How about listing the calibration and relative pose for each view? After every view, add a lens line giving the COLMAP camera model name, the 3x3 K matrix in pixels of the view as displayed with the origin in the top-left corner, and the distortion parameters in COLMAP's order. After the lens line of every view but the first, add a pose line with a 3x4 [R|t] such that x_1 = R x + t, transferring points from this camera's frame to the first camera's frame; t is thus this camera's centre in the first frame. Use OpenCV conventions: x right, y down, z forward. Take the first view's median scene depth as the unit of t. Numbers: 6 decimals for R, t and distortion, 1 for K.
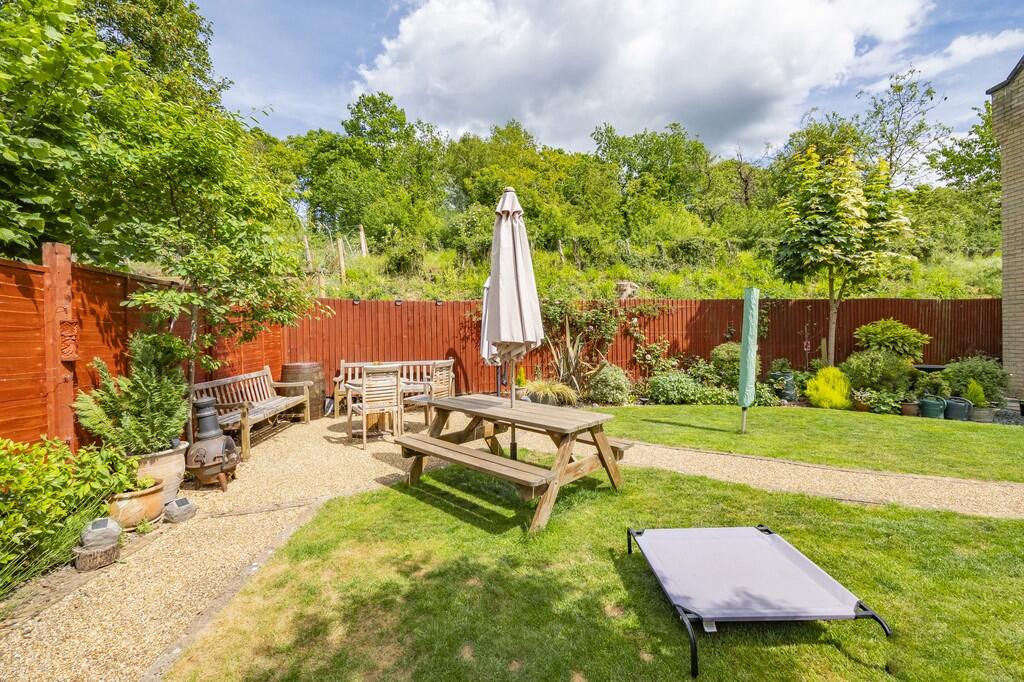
lens RADIAL K [[417.0, 0, 515.1], [0, 417.0, 319.5], [0, 0, 1]] dist [-0.001249, -0.000129]
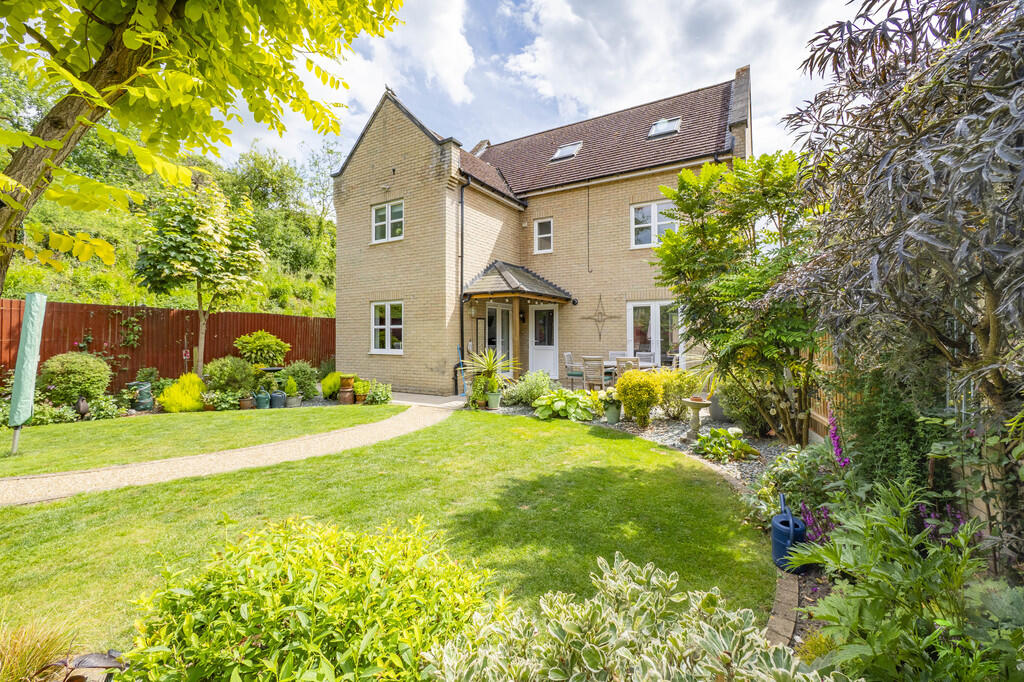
lens RADIAL K [[417.0, 0, 515.1], [0, 417.0, 319.5], [0, 0, 1]] dist [-0.001249, -0.000129]
pose [[0.486455, 0.051171, 0.872206, 0.219564], [-0.035234, 0.998620, -0.038936, -0.015076], [-0.872995, -0.011791, 0.487587, -0.281773]]
